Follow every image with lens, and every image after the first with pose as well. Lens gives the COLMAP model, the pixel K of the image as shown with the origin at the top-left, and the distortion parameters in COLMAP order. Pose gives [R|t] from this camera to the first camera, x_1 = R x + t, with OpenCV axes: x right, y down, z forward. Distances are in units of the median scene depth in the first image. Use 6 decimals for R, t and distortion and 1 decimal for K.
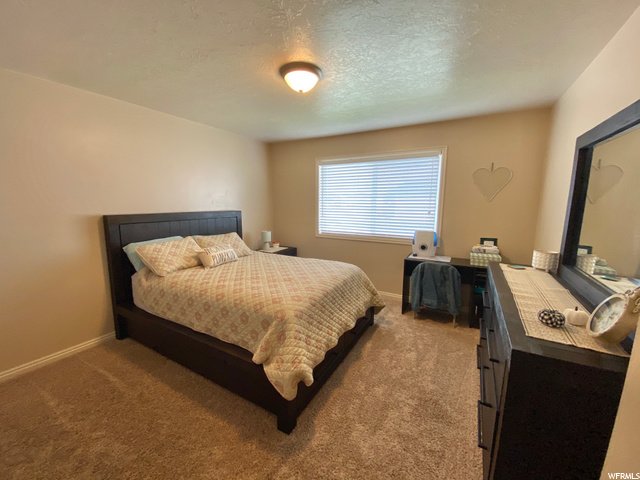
lens RADIAL K [[258.3, 0, 317.5], [0, 258.3, 237.2], [0, 0, 1]] dist [0.019723, -0.018567]
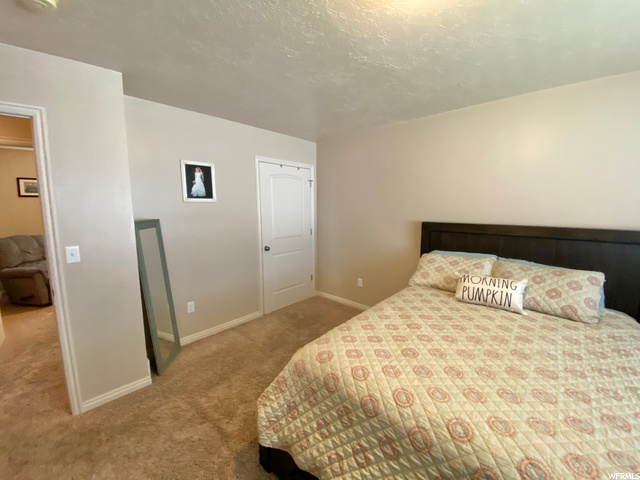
lens RADIAL K [[258.3, 0, 317.5], [0, 258.3, 237.2], [0, 0, 1]] dist [0.019723, -0.018567]
pose [[-0.226429, 0.117197, -0.966951, 0.413149], [-0.129691, 0.980268, 0.149181, -0.130015], [0.965355, 0.159184, -0.206762, 0.814912]]
